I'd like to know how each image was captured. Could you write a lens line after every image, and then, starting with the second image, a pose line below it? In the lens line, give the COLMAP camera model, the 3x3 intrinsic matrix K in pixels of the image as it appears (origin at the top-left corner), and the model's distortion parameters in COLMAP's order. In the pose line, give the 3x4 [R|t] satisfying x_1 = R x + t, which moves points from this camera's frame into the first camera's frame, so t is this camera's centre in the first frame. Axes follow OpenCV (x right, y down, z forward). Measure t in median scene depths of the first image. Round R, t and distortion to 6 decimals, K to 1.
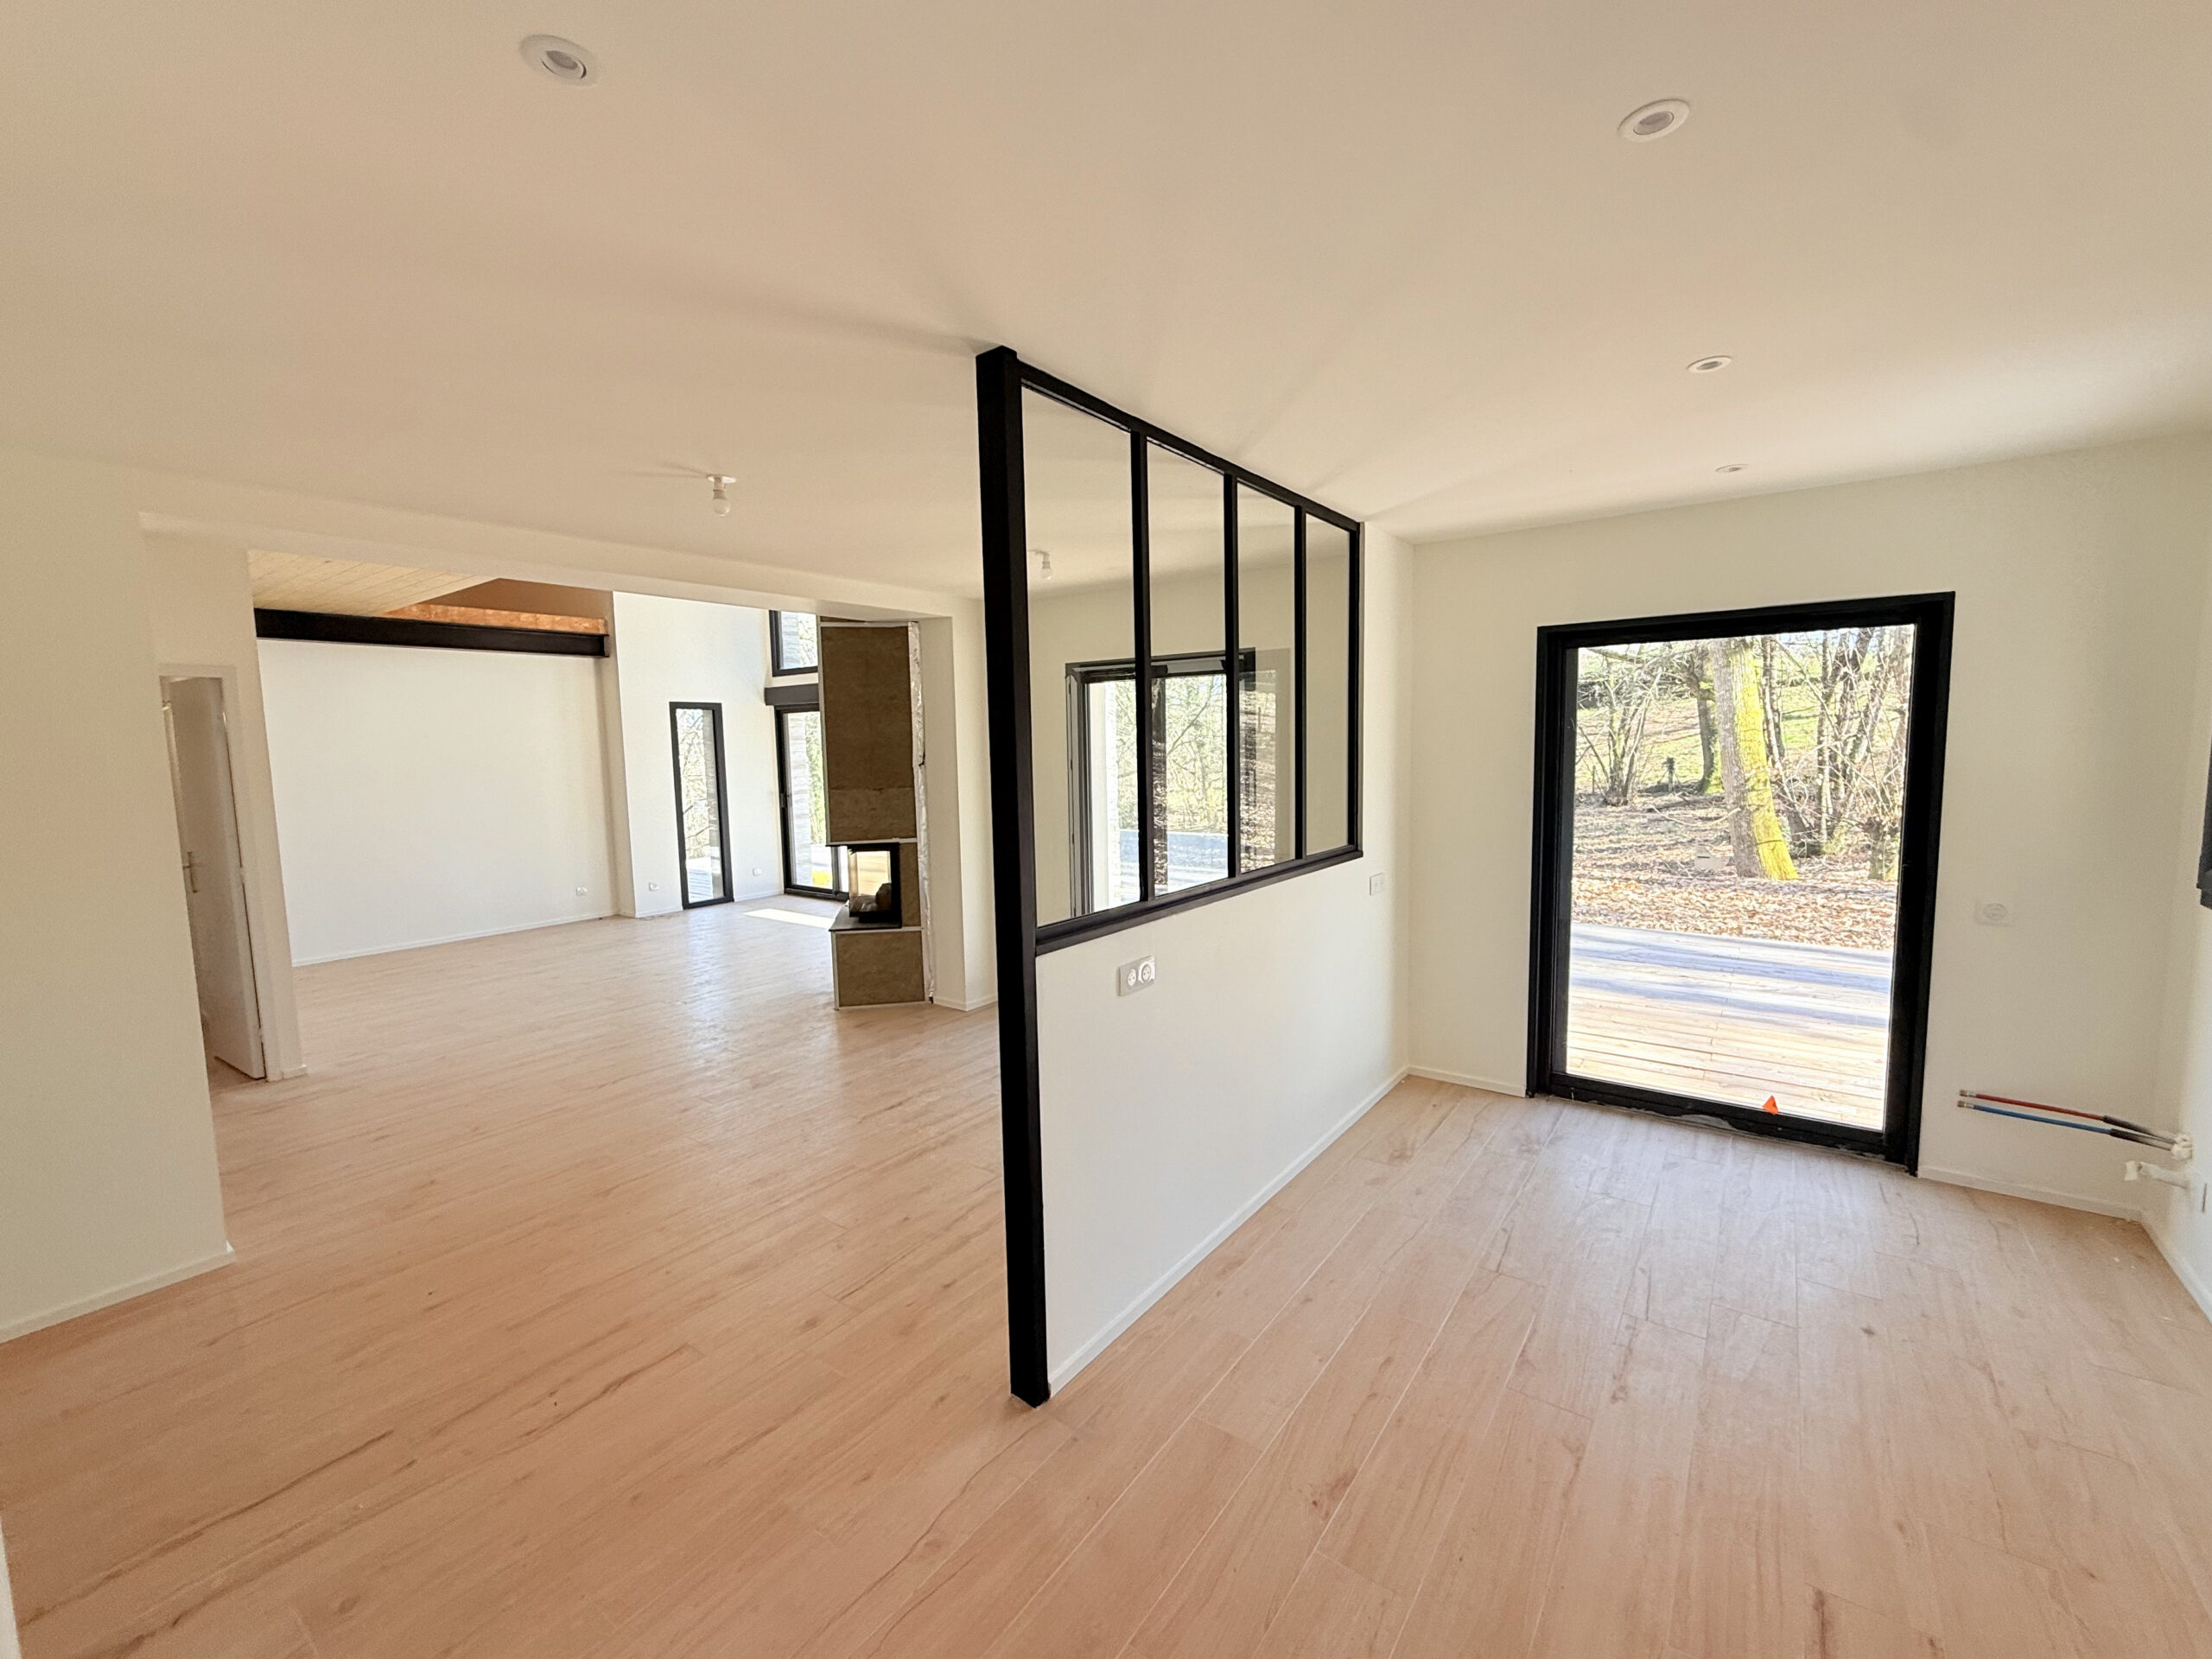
lens RADIAL K [[911.9, 0, 1109.0], [0, 911.9, 828.2], [0, 0, 1]] dist [0.003616, 0.000057]
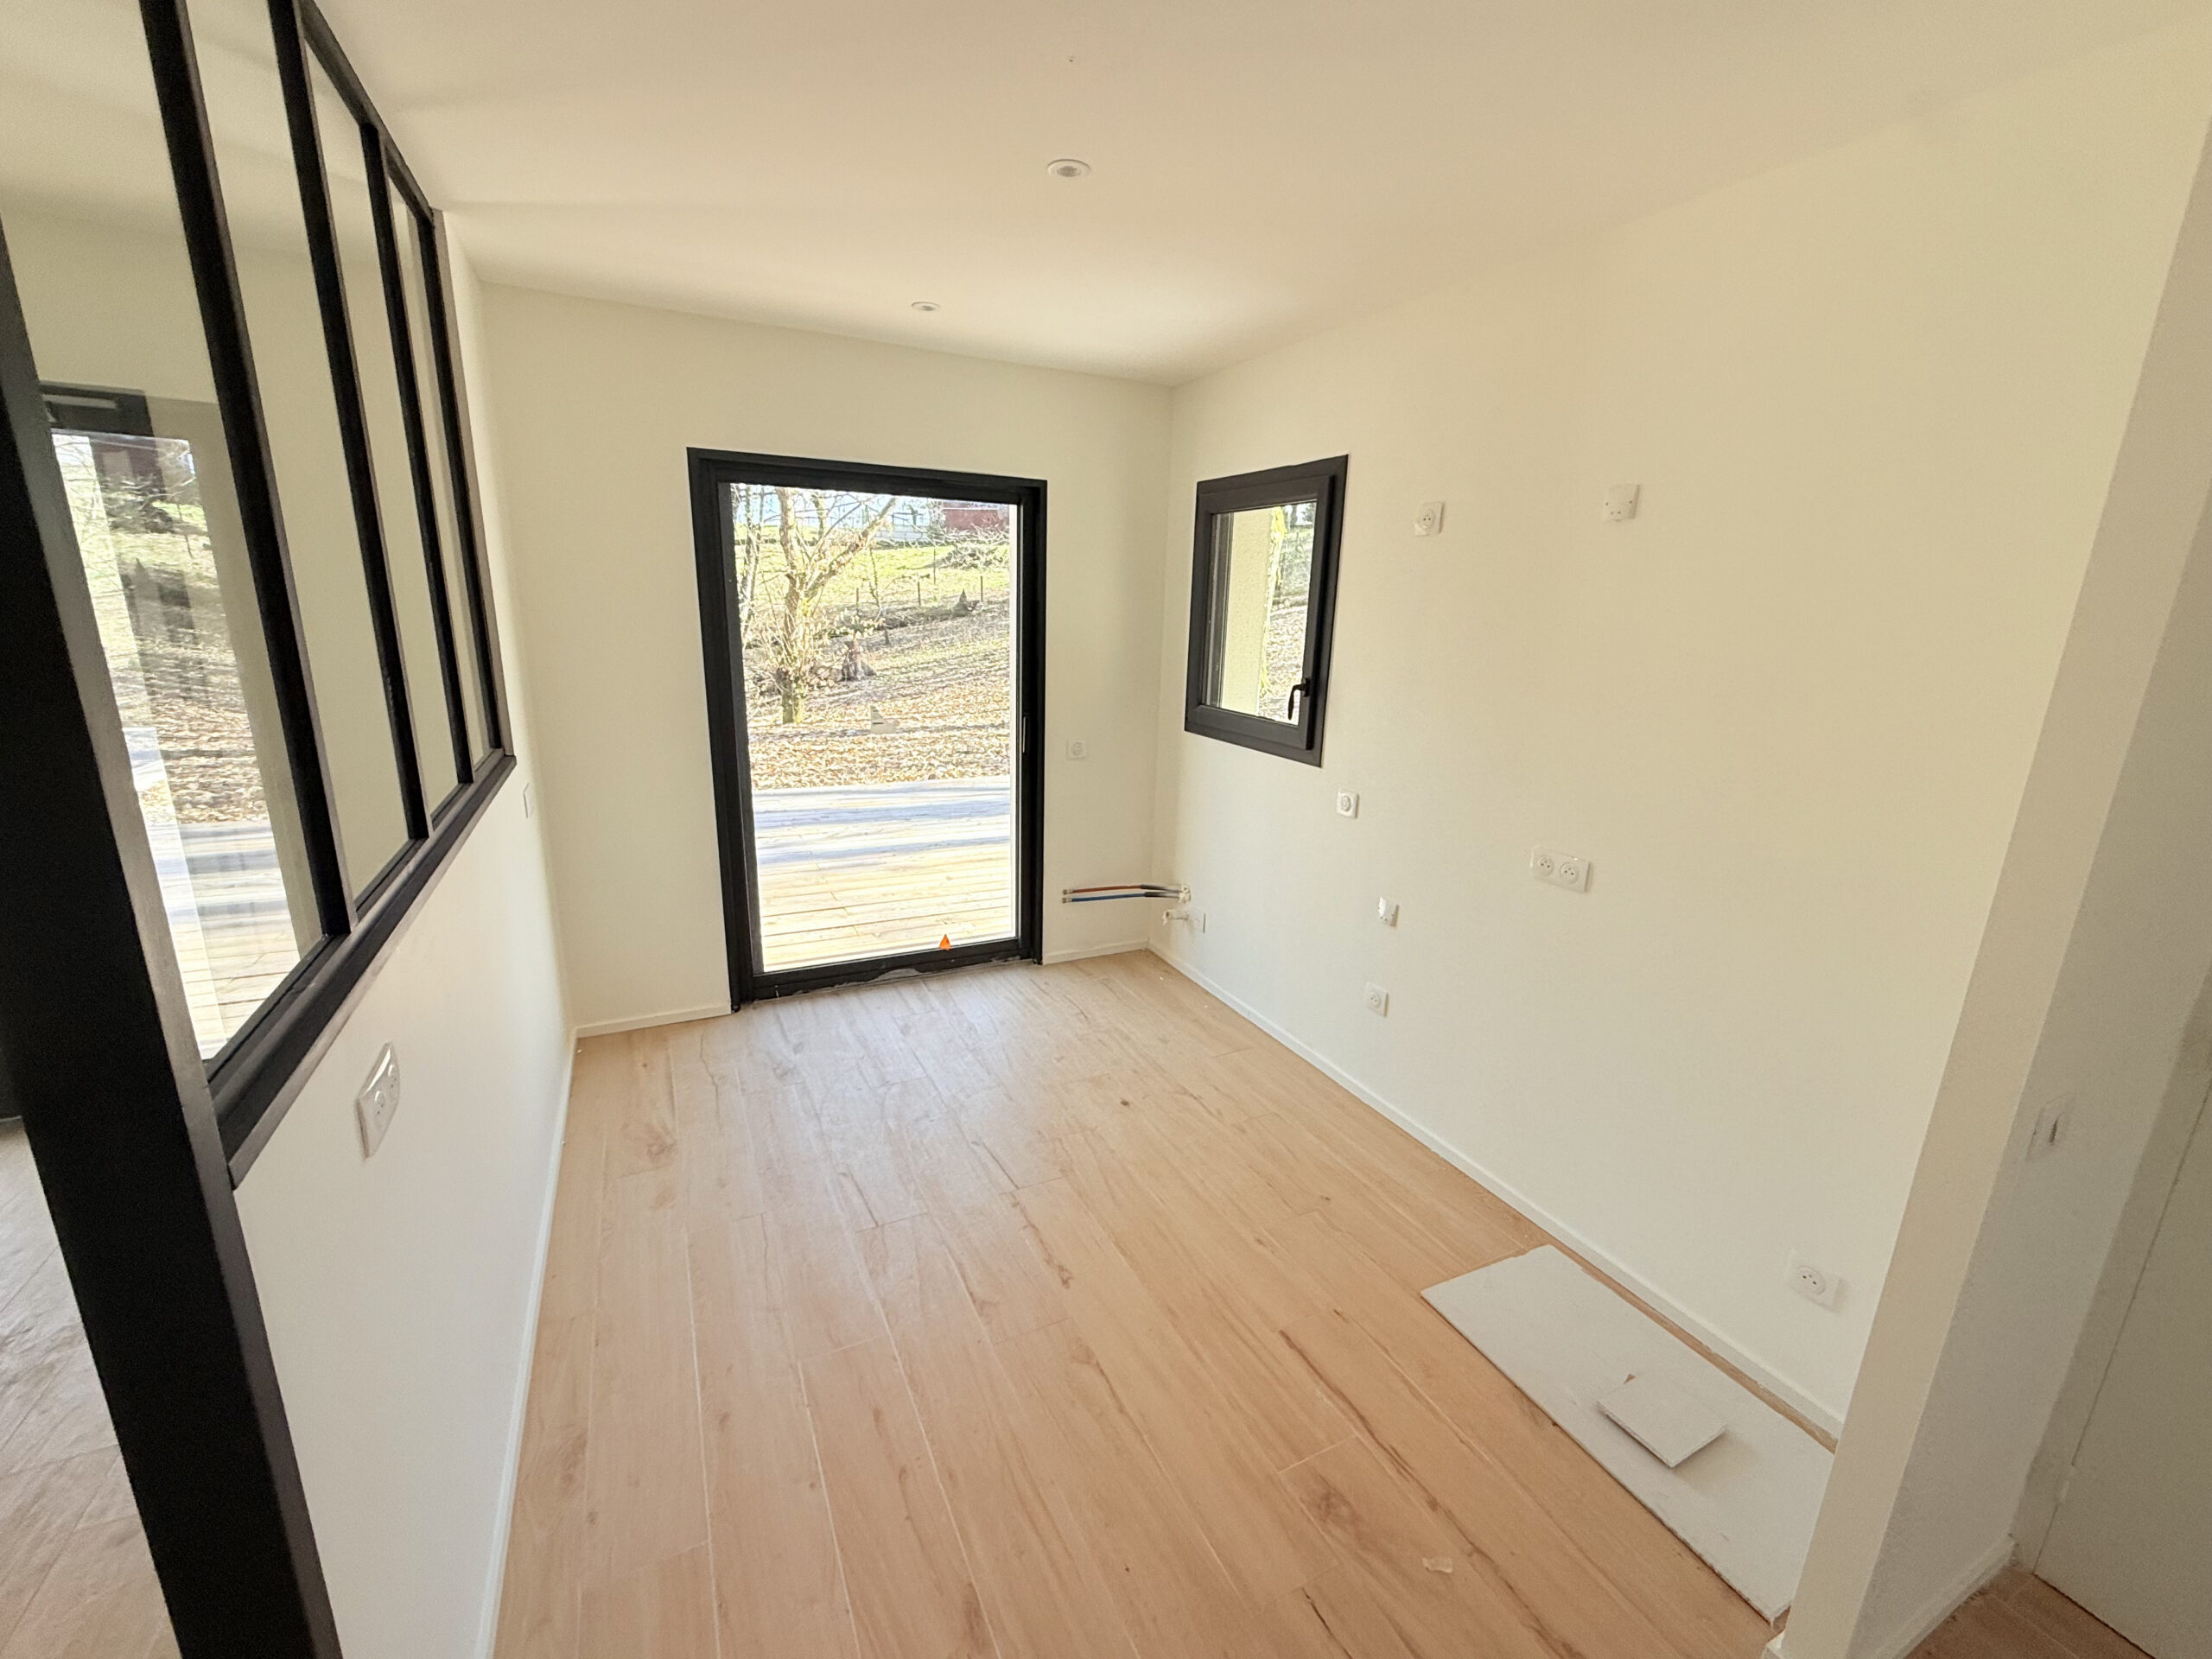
lens RADIAL K [[911.9, 0, 1106.5], [0, 911.9, 832.2], [0, 0, 1]] dist [0.003616, 0.000057]
pose [[0.454817, -0.188946, 0.870311, -0.134383], [0.045754, 0.980902, 0.189045, -0.031161], [-0.889409, -0.046161, 0.454776, 0.349407]]
